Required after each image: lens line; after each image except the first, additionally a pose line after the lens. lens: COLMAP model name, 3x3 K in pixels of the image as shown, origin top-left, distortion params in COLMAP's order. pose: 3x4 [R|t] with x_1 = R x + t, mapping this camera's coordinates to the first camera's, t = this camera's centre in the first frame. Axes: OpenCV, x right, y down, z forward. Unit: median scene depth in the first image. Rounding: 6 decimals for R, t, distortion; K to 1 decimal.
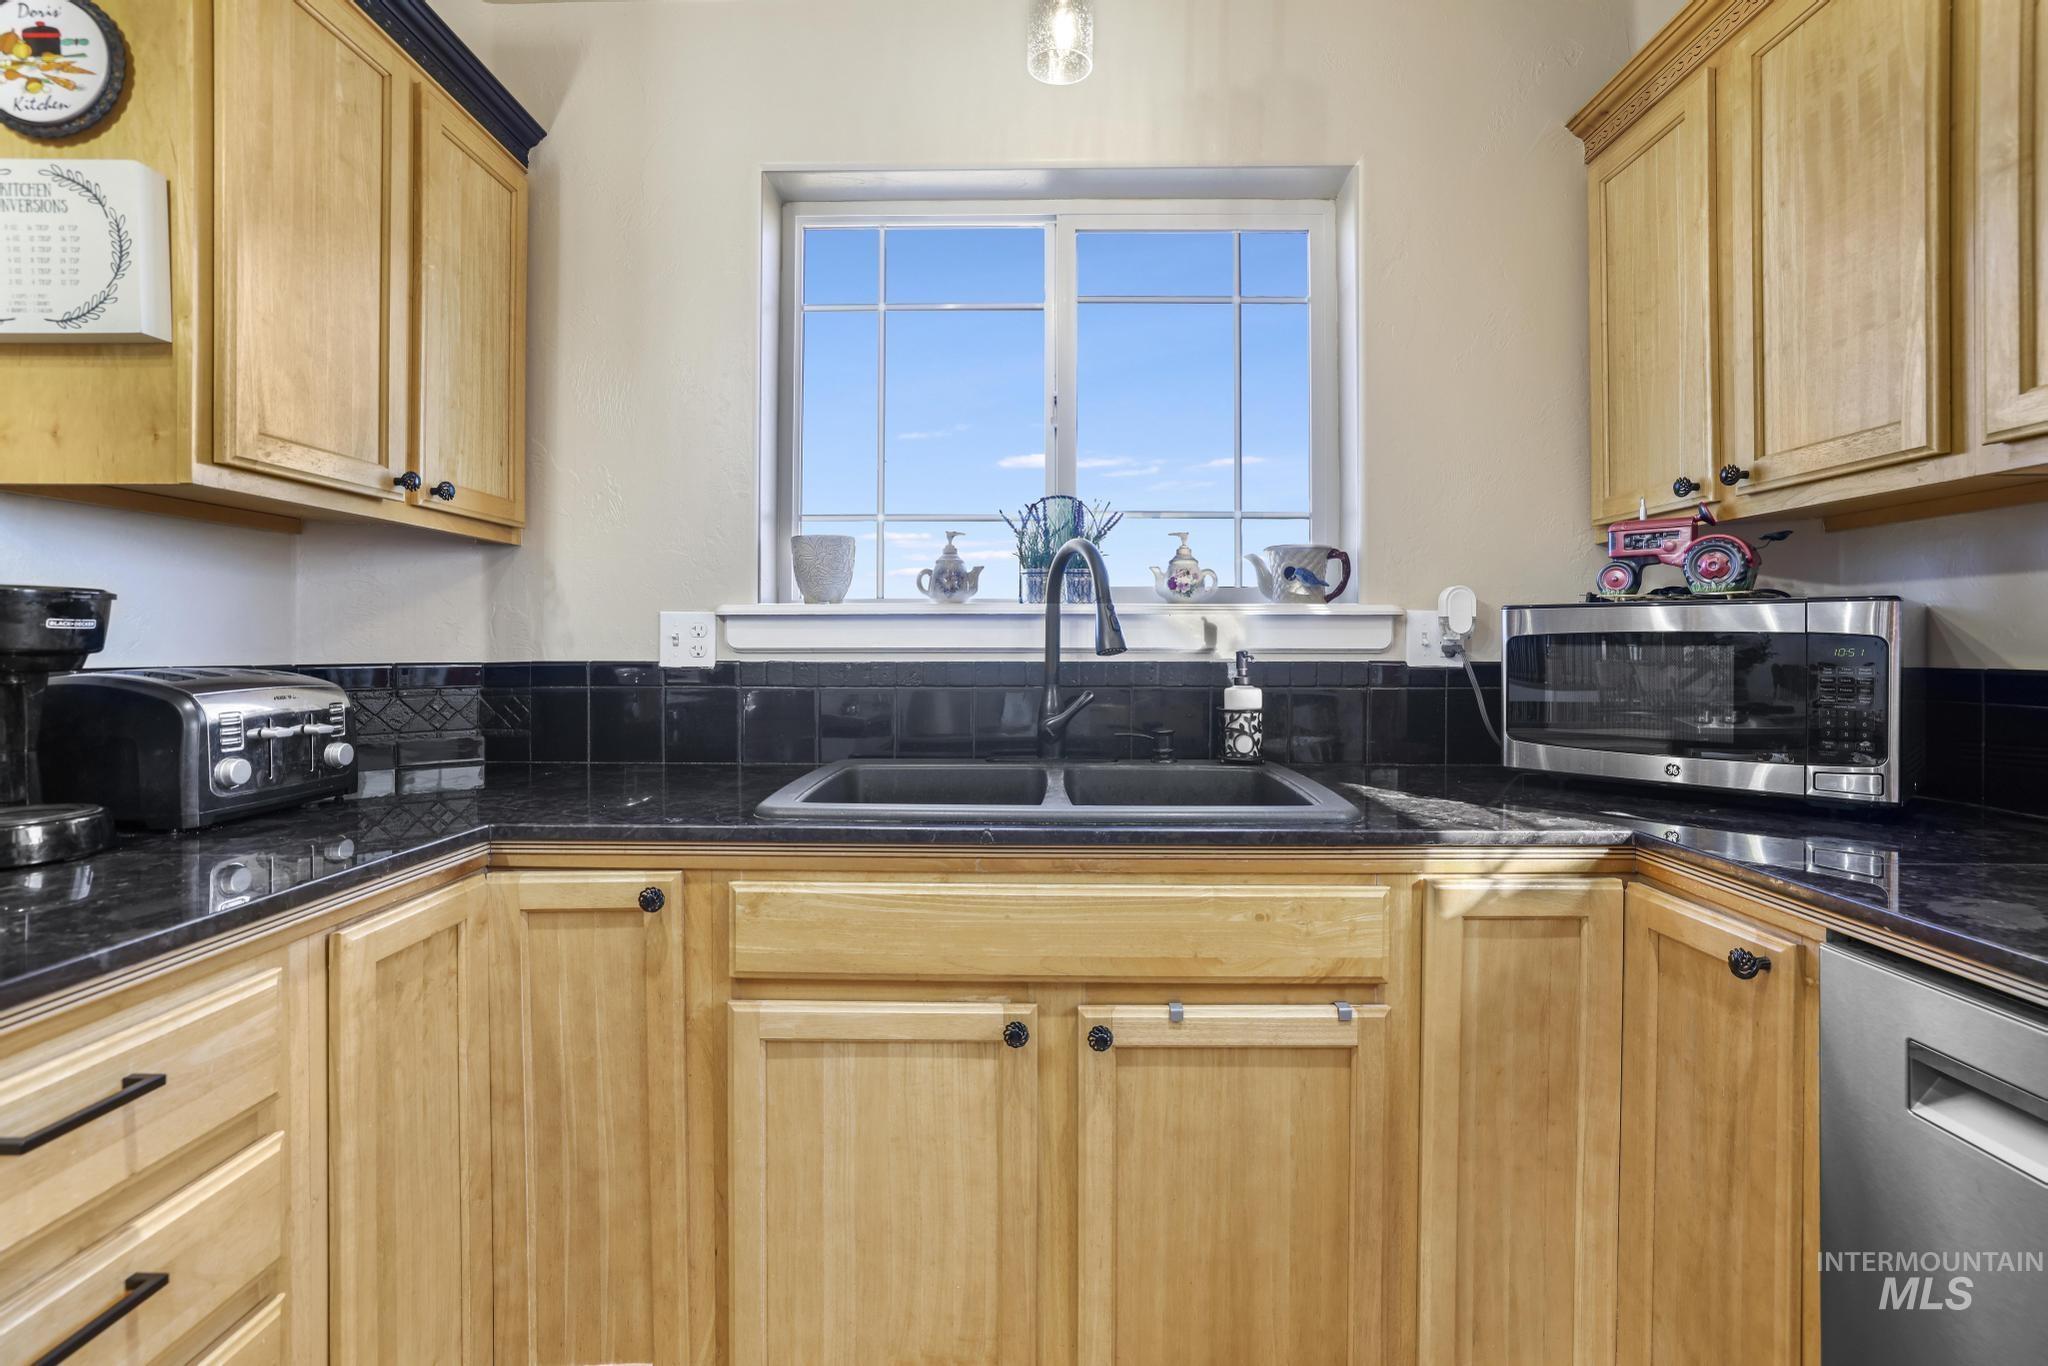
lens RADIAL K [[935.9, 0, 1030.0], [0, 935.9, 650.1], [0, 0, 1]] dist [-0.000955, 0.000041]
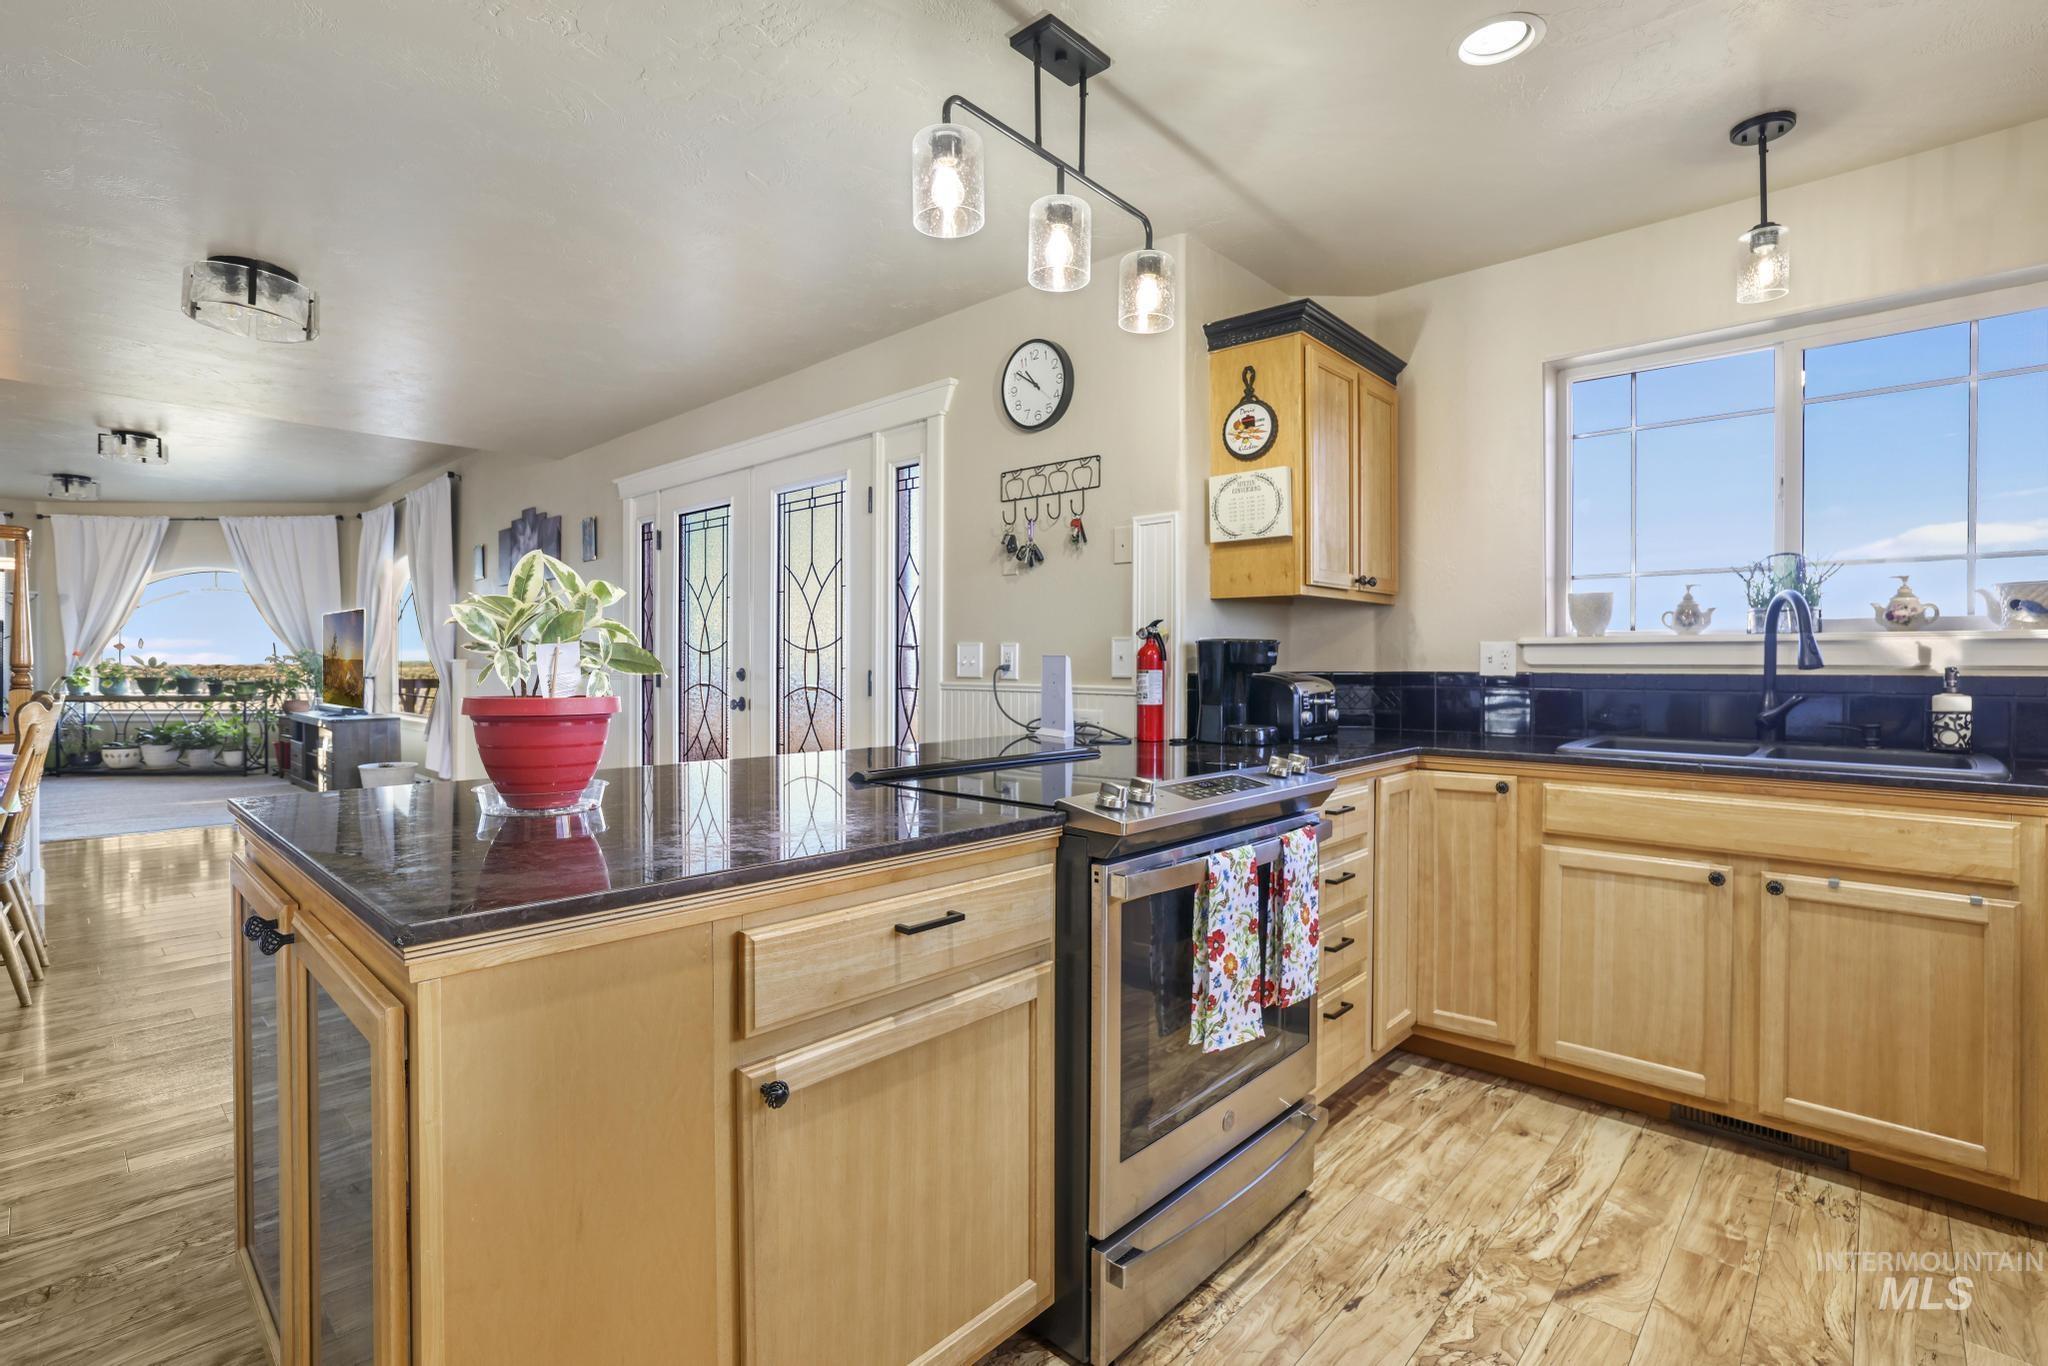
lens RADIAL K [[957.2, 0, 1012.9], [0, 957.2, 671.7], [0, 0, 1]] dist [-0.050092, 0.019991]
pose [[0.738052, 0.007377, -0.674704, 0.188998], [-0.003452, 0.999968, 0.007158, 0.003523], [0.674735, -0.002953, 0.738054, -1.194990]]
